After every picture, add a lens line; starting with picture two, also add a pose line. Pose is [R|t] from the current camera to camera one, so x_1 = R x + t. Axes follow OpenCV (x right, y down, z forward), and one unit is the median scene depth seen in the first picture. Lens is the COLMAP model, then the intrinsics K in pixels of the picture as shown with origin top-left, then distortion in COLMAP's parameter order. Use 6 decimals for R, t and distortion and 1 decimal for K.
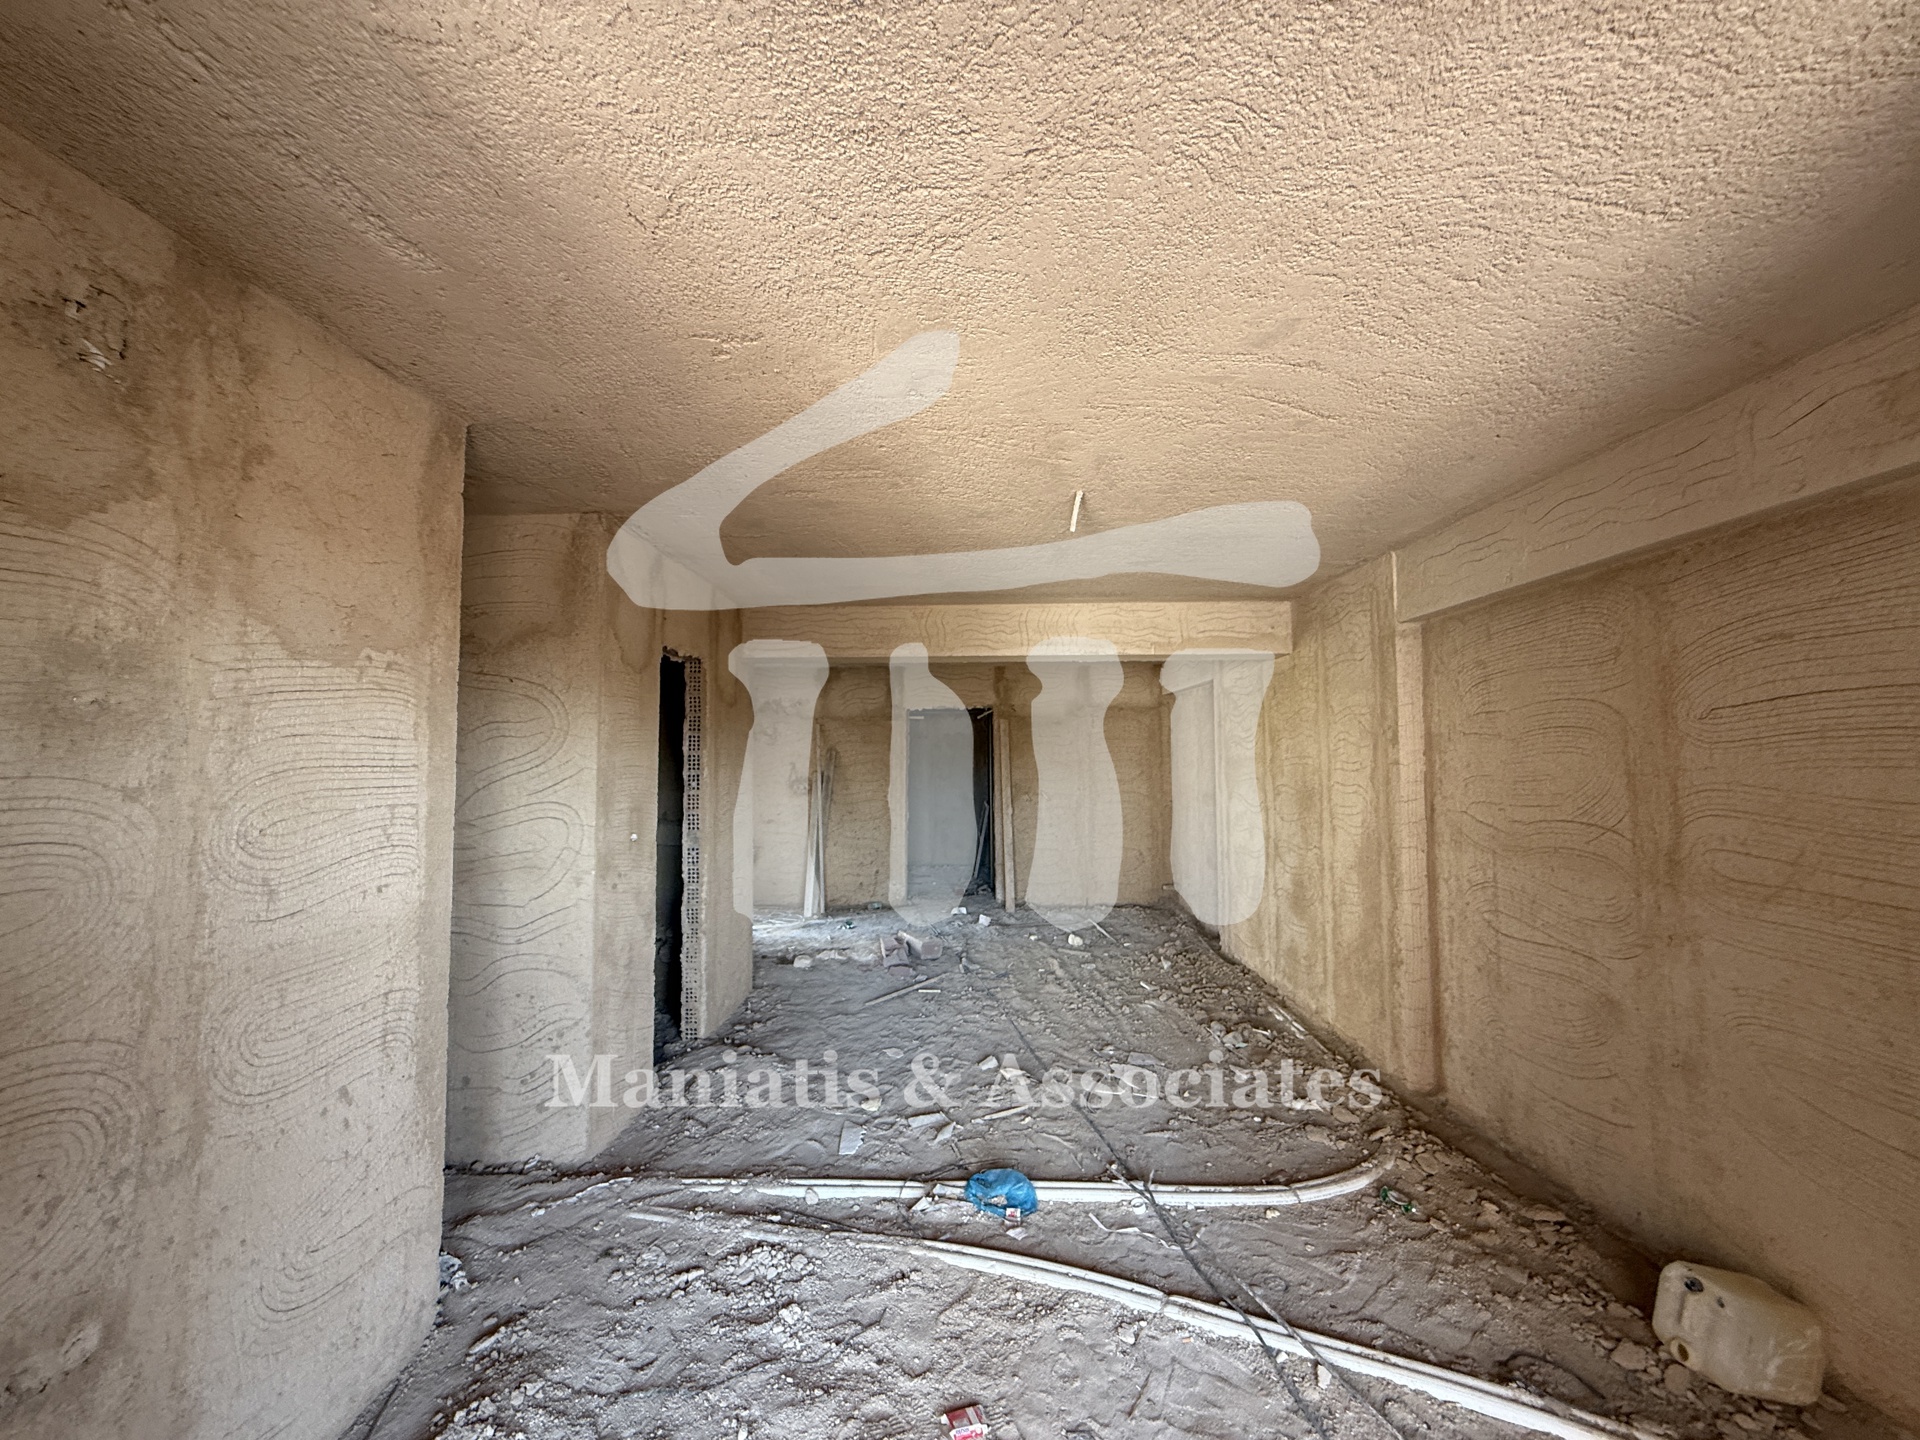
lens RADIAL K [[762.6, 0, 961.8], [0, 762.6, 720.4], [0, 0, 1]] dist [-0.000238, 0.000013]
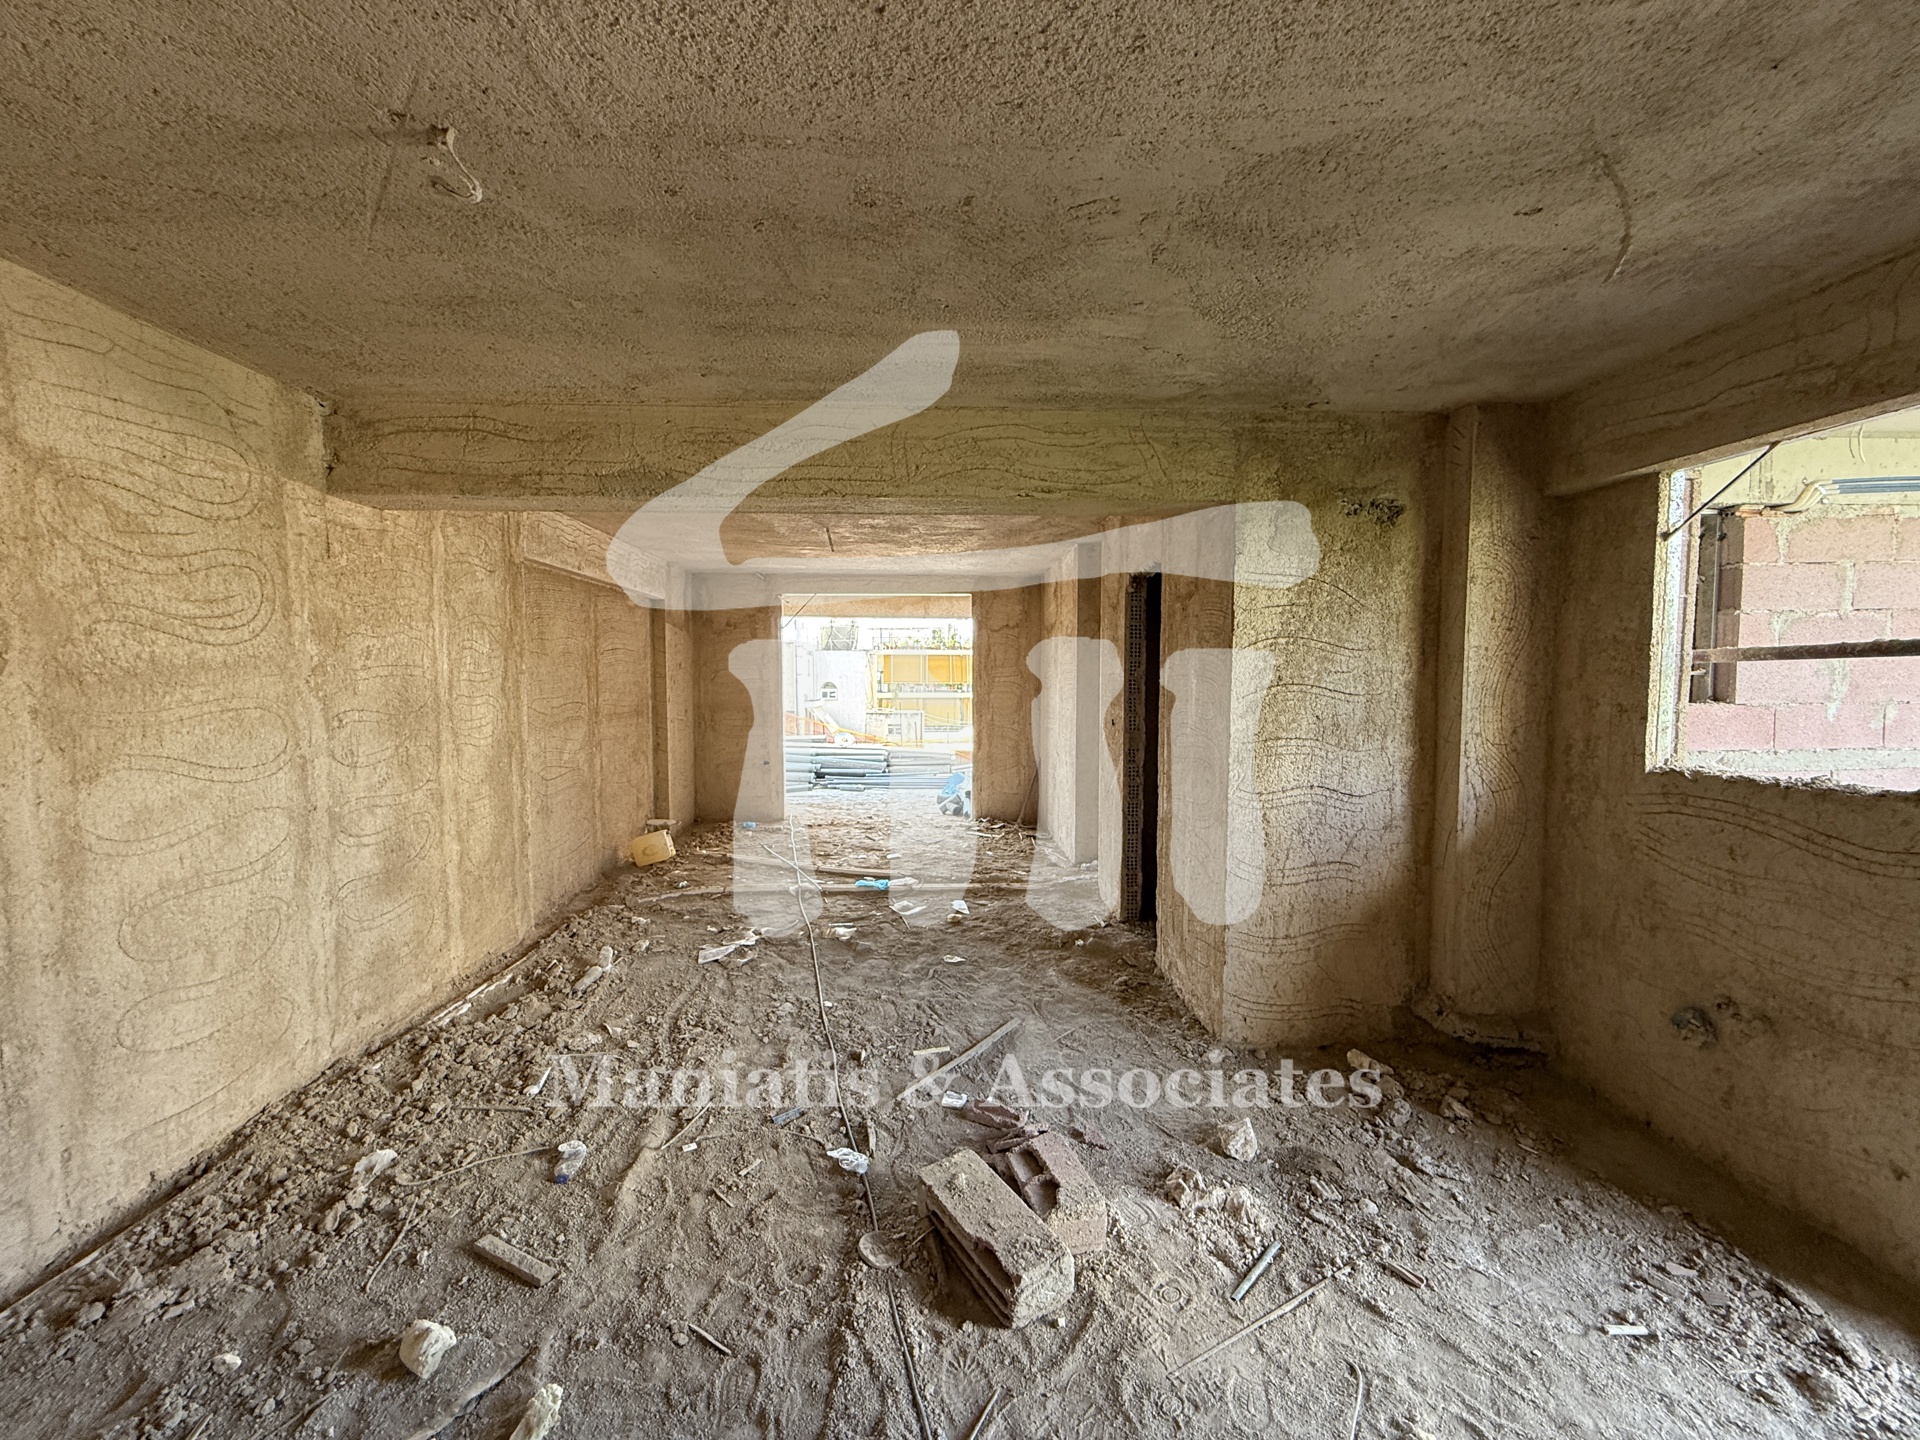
lens RADIAL K [[762.6, 0, 951.7], [0, 762.6, 717.7], [0, 0, 1]] dist [-0.000238, 0.000013]
pose [[-0.998445, 0.004691, -0.055556, -0.042180], [0.004273, 0.999962, 0.007628, 0.142805], [0.055590, 0.007378, -0.998426, 2.659832]]
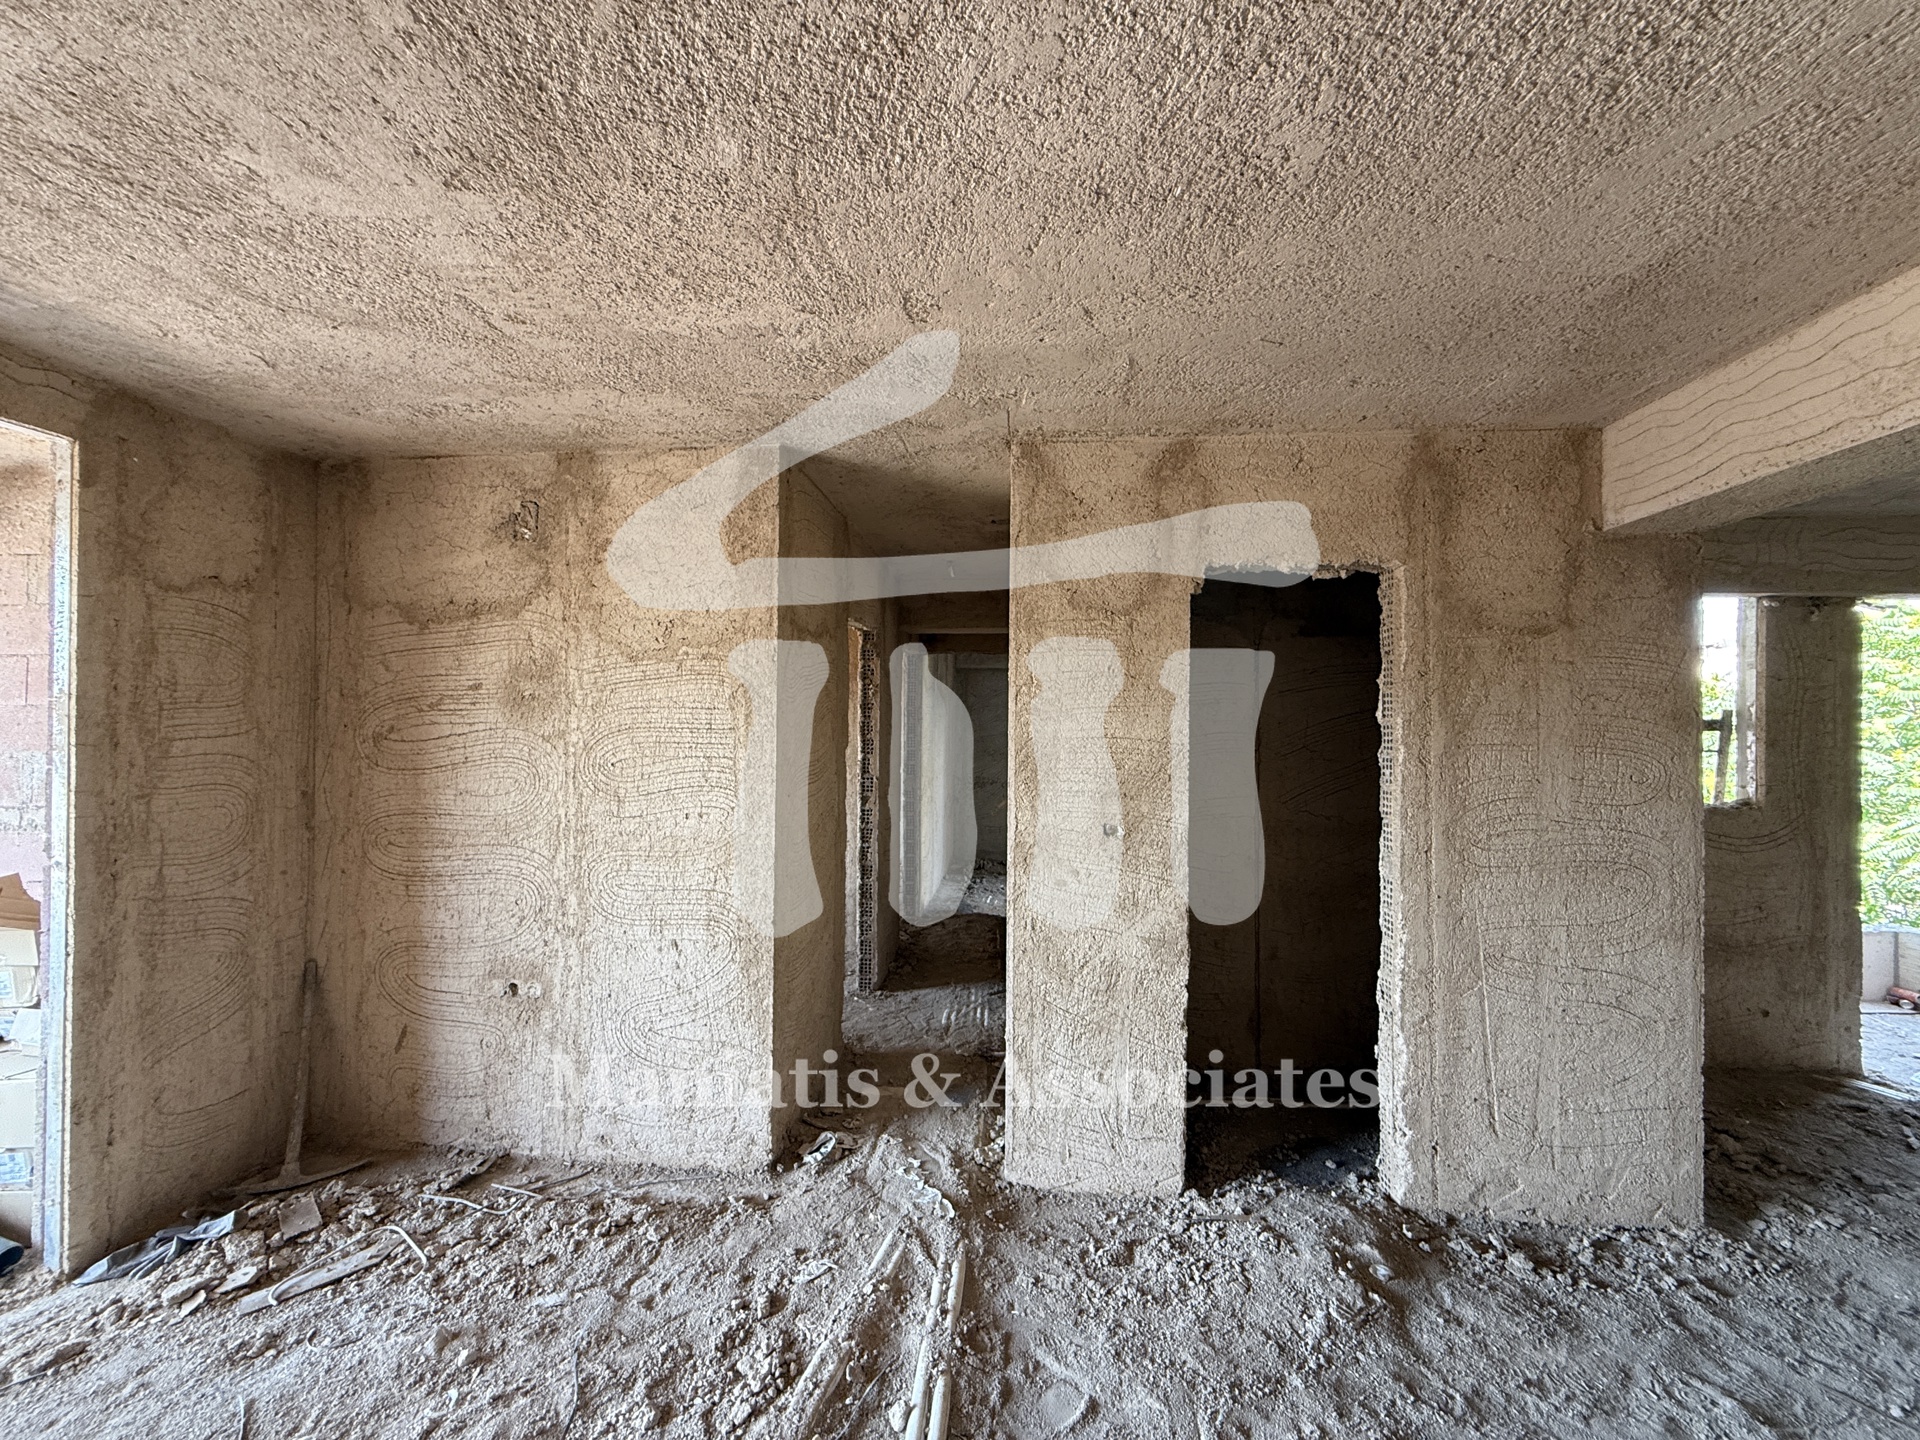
lens RADIAL K [[762.6, 0, 955.5], [0, 762.6, 719.7], [0, 0, 1]] dist [-0.000238, 0.000013]
pose [[-0.073879, -0.003123, -0.997262, 0.379492], [0.038992, 0.999221, -0.006018, 0.043835], [0.996505, -0.039330, -0.073700, 0.974346]]
